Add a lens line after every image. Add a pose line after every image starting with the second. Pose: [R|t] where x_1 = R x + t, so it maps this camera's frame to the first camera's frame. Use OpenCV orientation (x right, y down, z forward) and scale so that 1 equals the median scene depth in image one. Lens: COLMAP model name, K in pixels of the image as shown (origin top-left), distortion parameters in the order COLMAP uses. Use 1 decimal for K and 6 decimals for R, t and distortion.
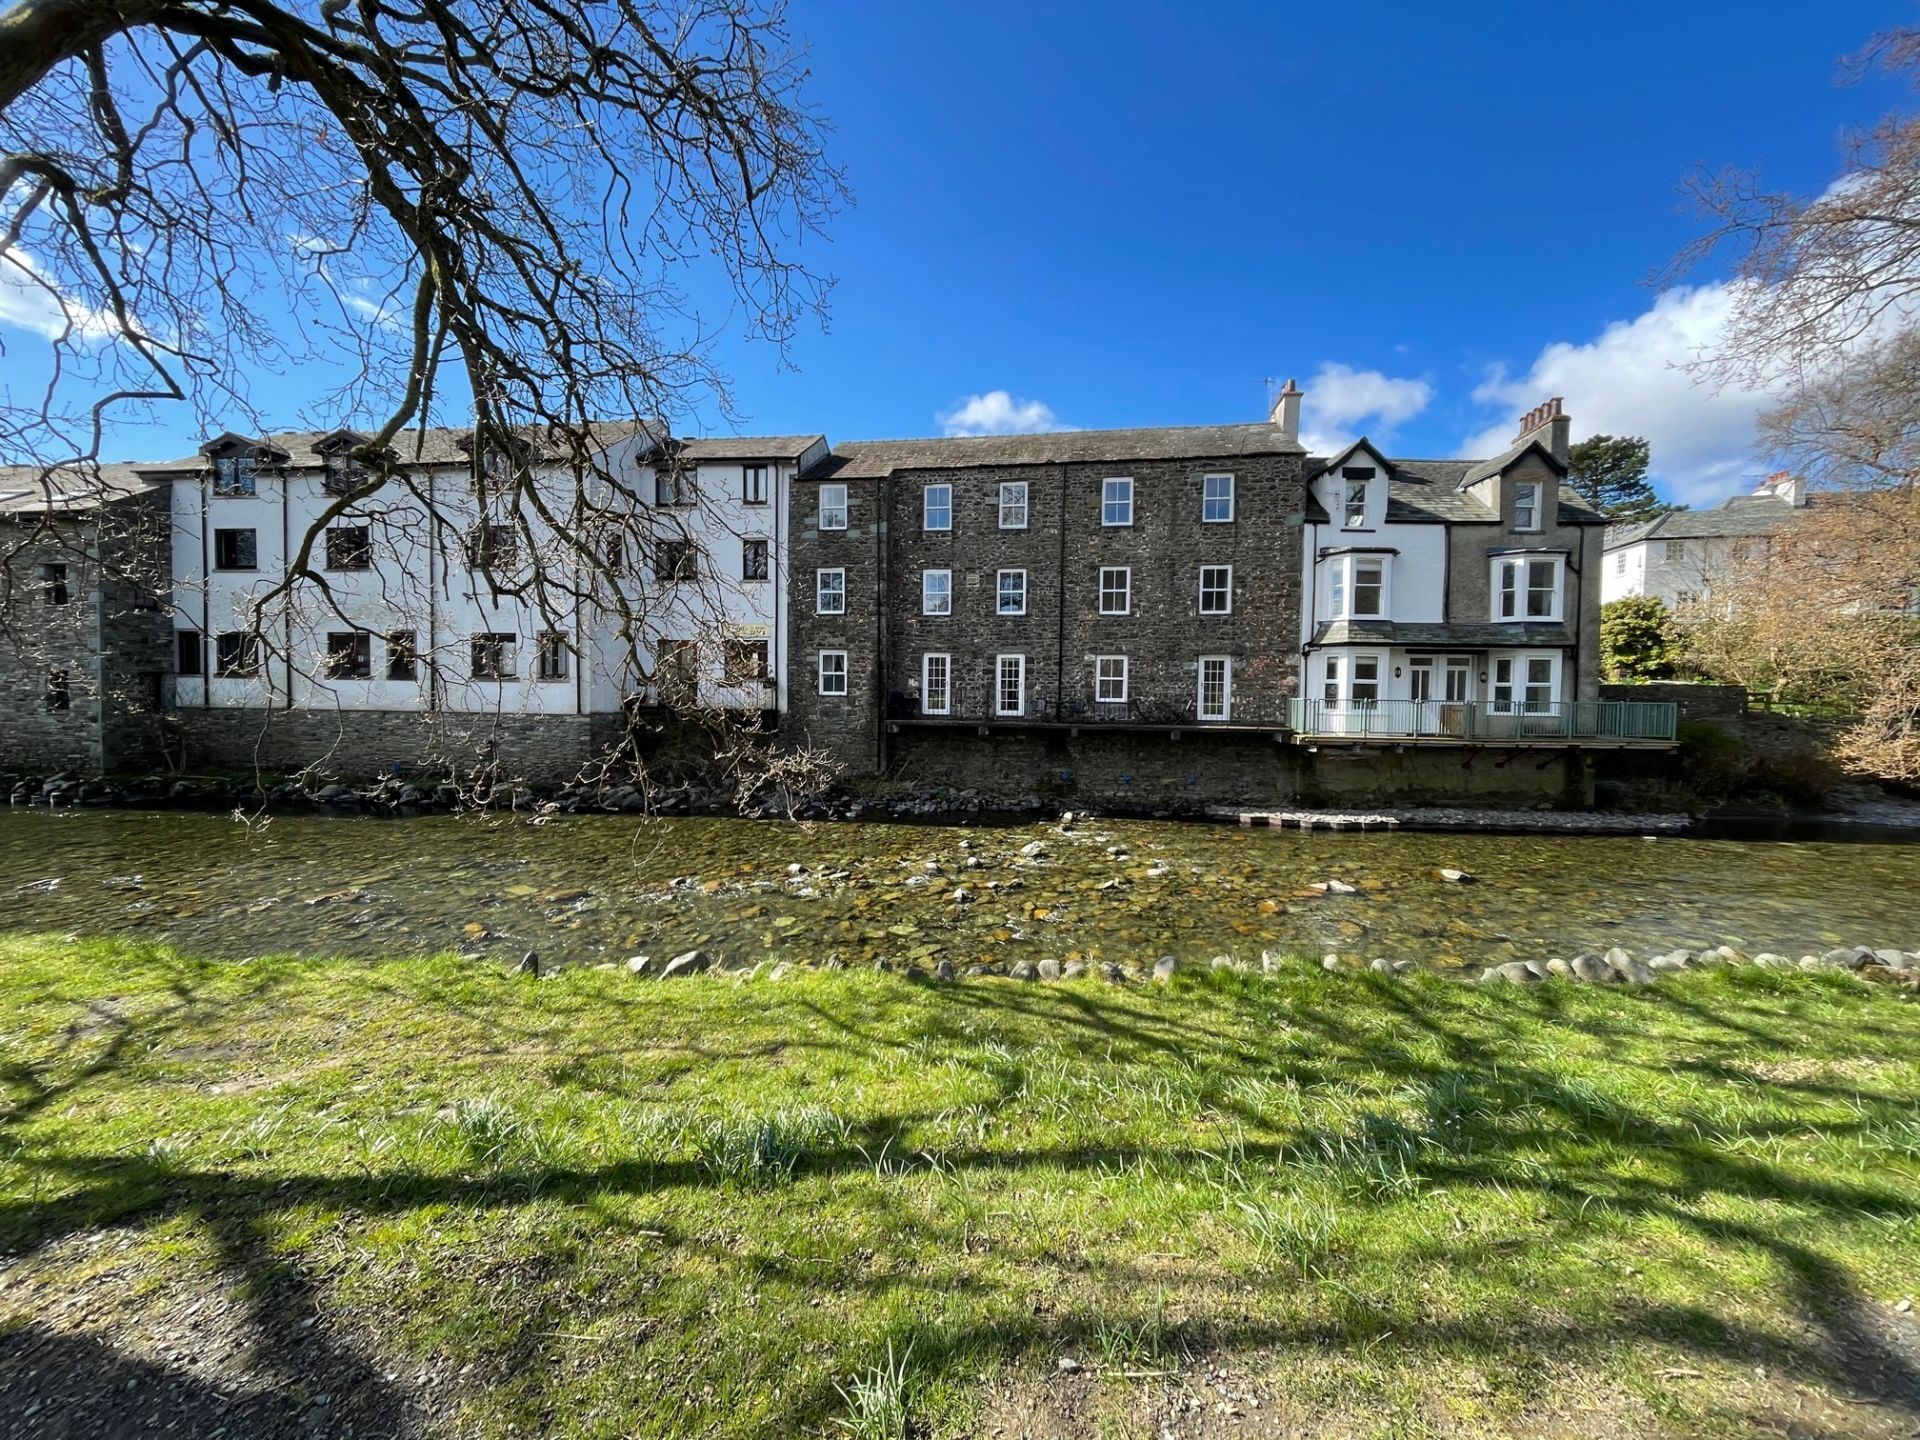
lens RADIAL K [[777.9, 0, 949.6], [0, 777.9, 716.1], [0, 0, 1]] dist [0.016574, -0.000063]
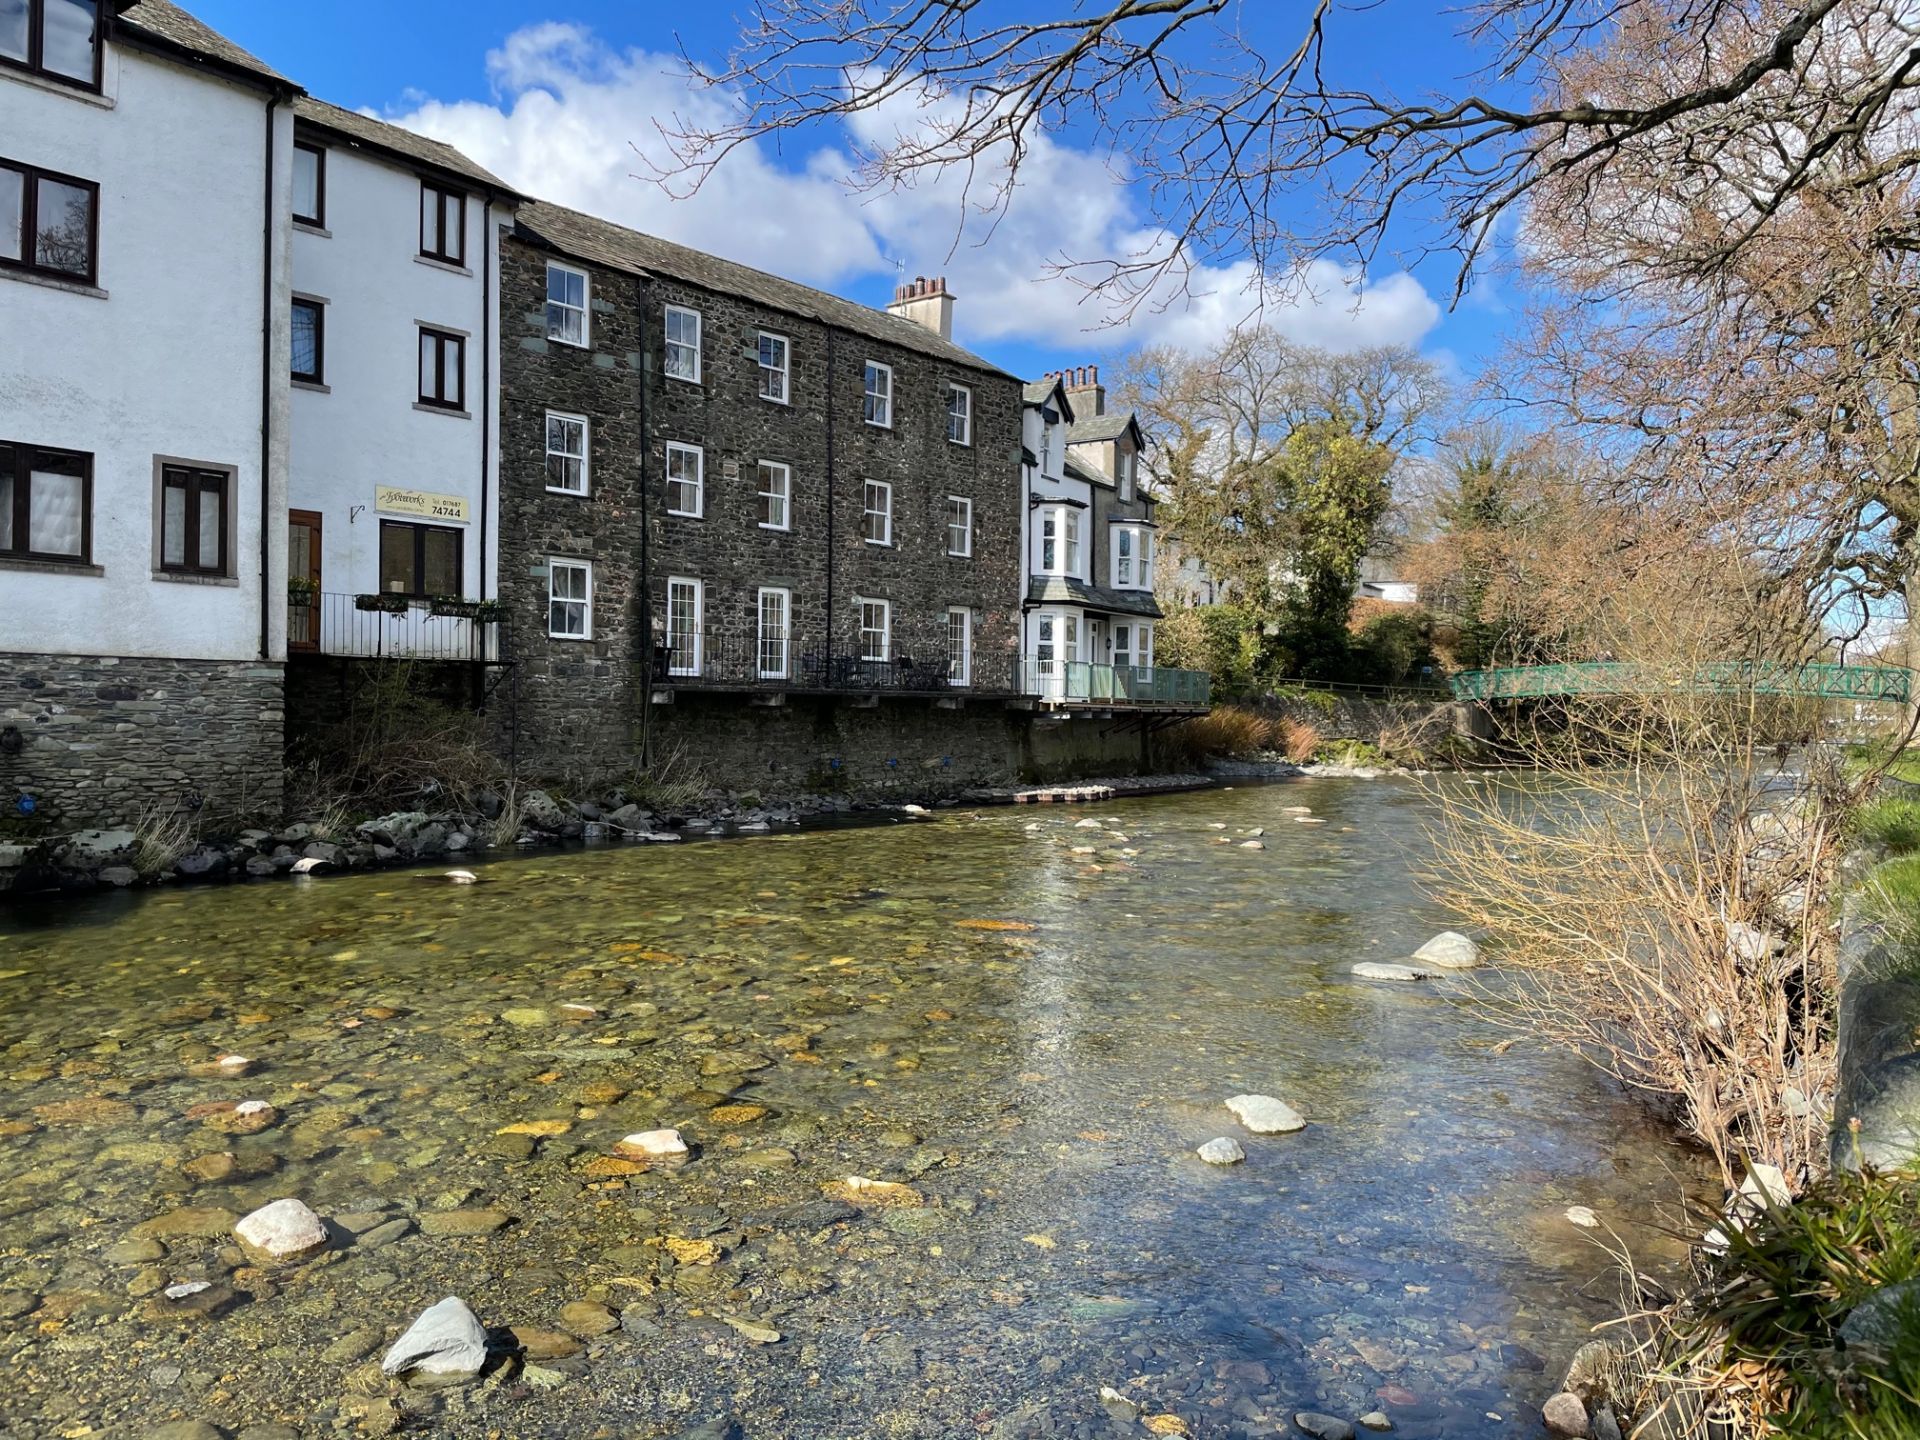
lens RADIAL K [[1483.5, 0, 960.0], [0, 1483.5, 720.0], [0, 0, 1]] dist [0.100747, -0.157189]
pose [[0.490990, -0.011471, 0.871089, -0.971378], [0.019601, 0.999806, 0.002118, 0.035916], [-0.870944, 0.016034, 0.491120, 0.225588]]
